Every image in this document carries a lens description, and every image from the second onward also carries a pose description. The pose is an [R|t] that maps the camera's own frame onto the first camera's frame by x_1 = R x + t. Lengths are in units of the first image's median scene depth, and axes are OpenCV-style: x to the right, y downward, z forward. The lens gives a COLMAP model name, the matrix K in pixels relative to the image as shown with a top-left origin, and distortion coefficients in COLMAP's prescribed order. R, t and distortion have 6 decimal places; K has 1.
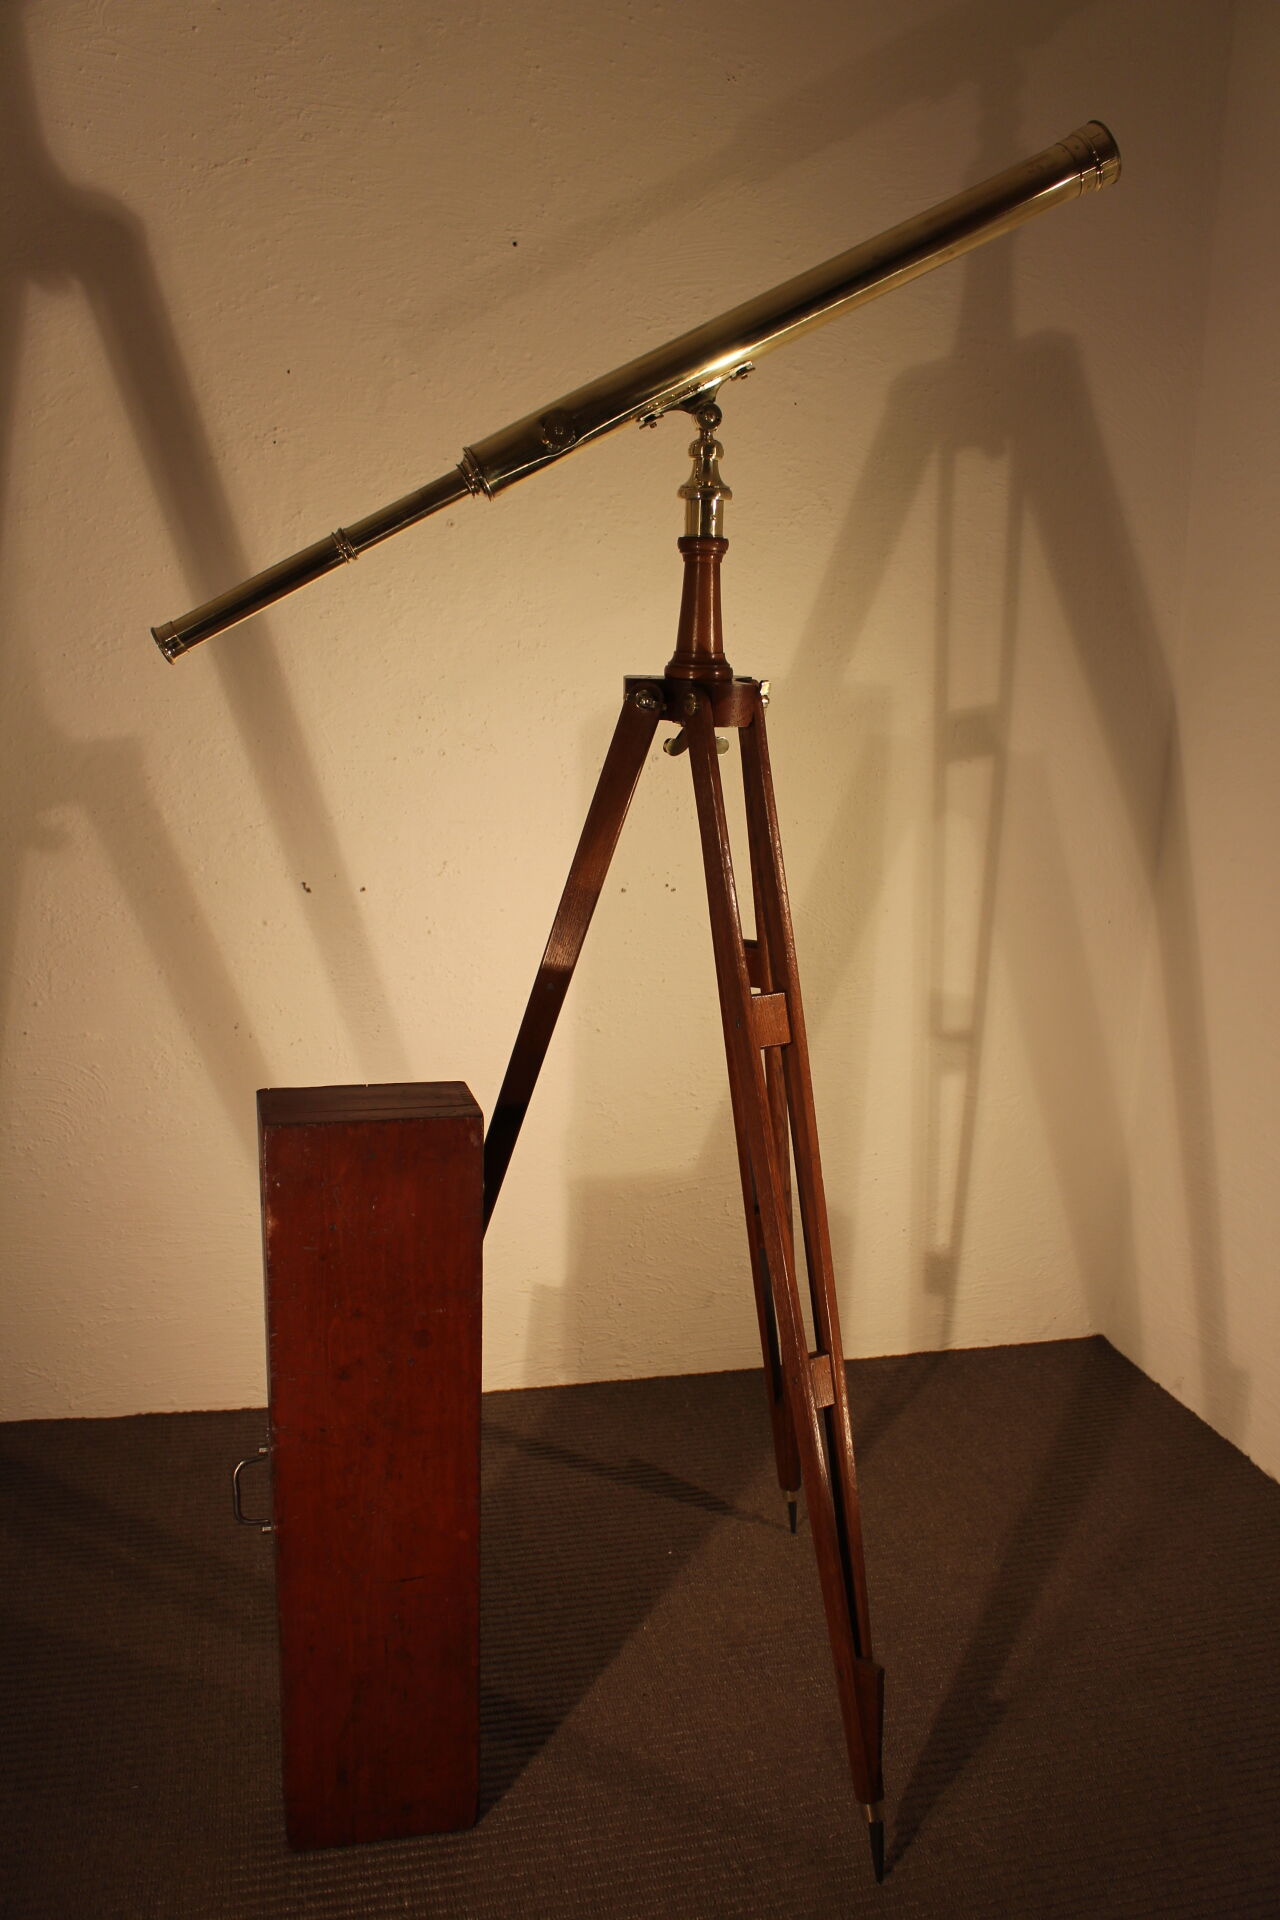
lens RADIAL K [[1619.9, 0, 636.8], [0, 1619.9, 950.7], [0, 0, 1]] dist [-0.118846, 0.057287]
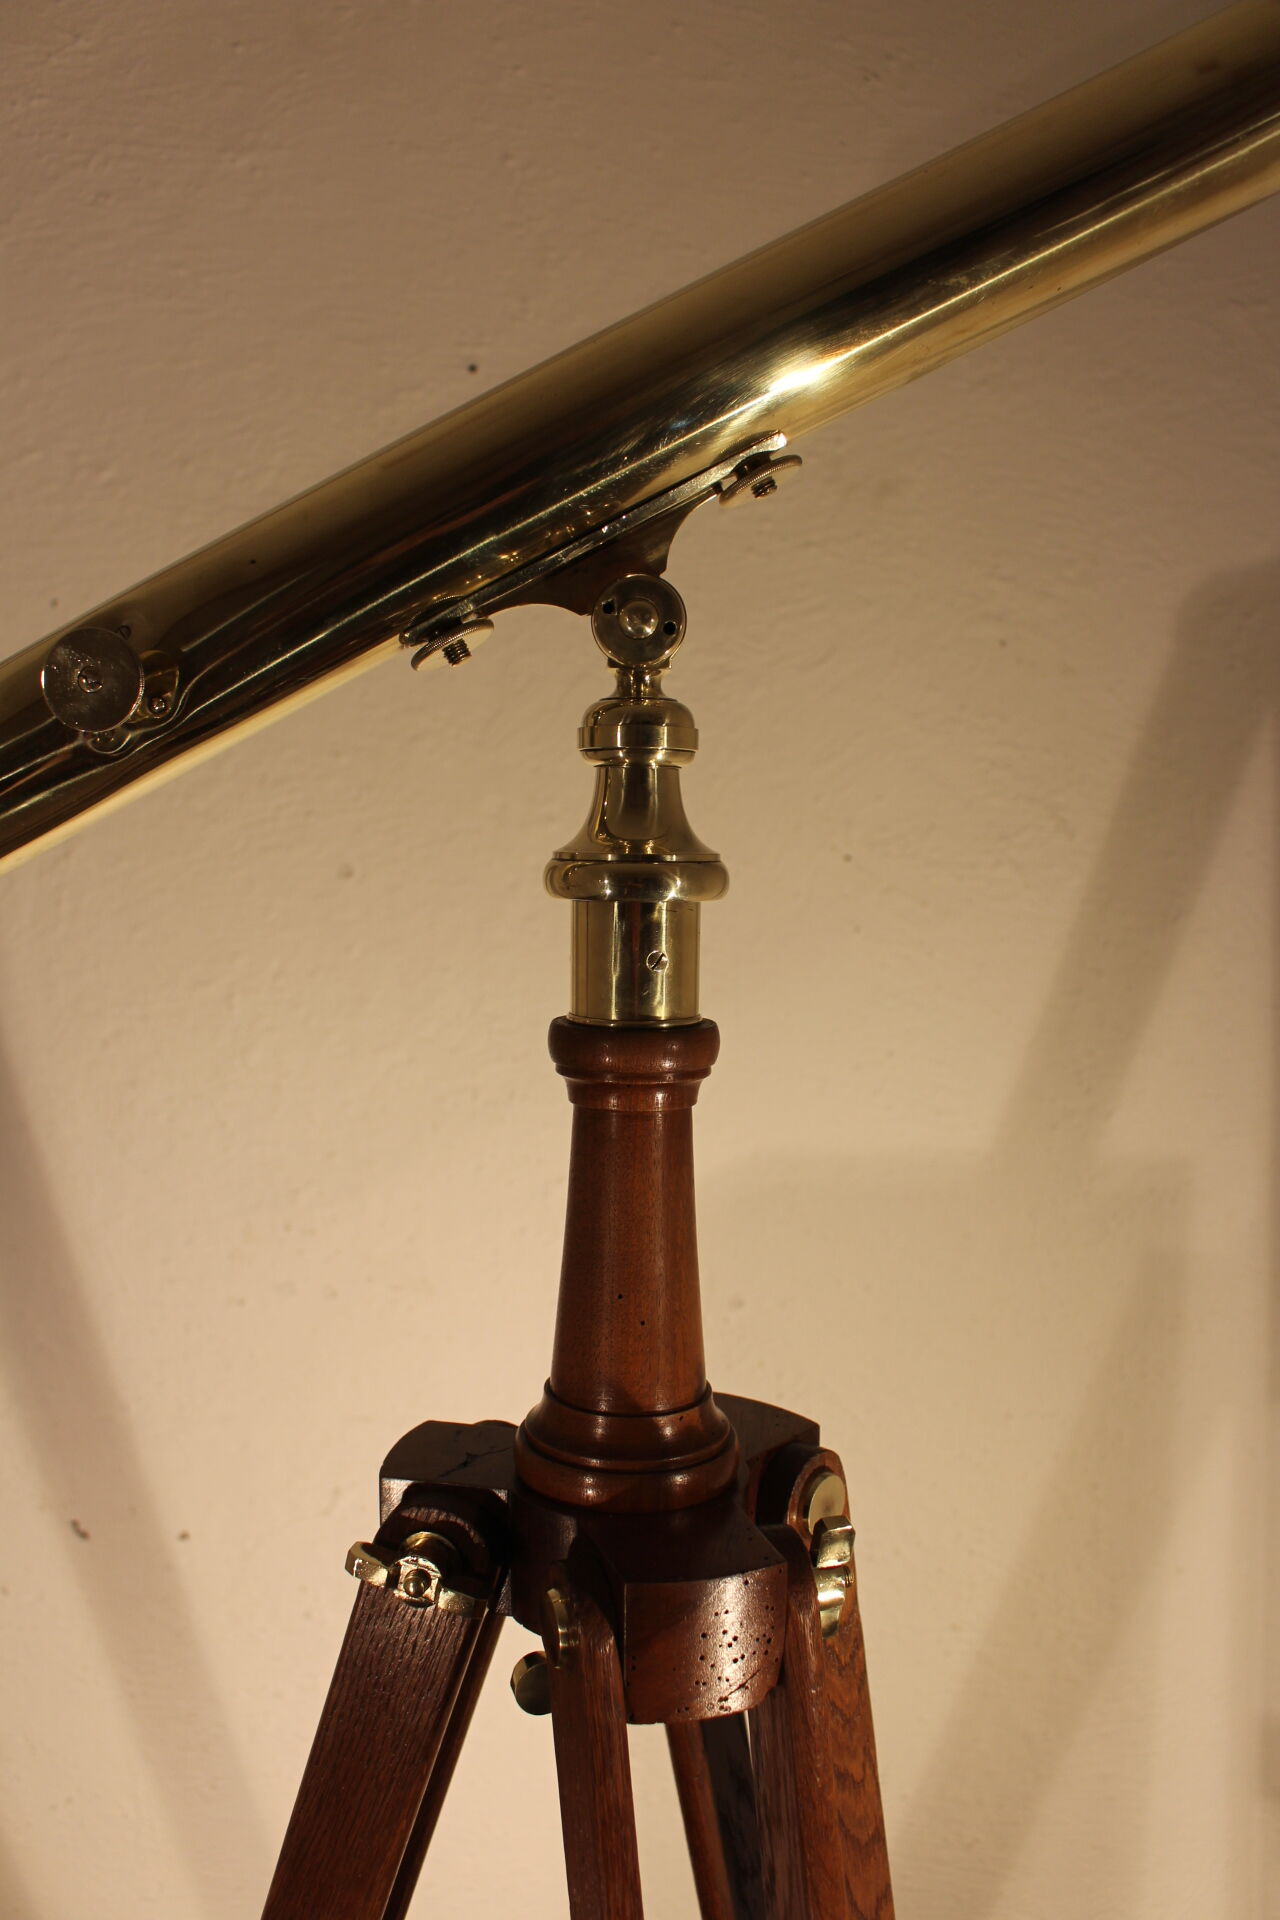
lens RADIAL K [[1619.9, 0, 623.6], [0, 1619.9, 957.8], [0, 0, 1]] dist [-0.118846, 0.057287]
pose [[0.988124, 0.003524, -0.153618, 0.084437], [-0.028636, 0.986445, -0.161573, -0.218591], [0.150967, 0.164053, 0.974831, 0.700052]]
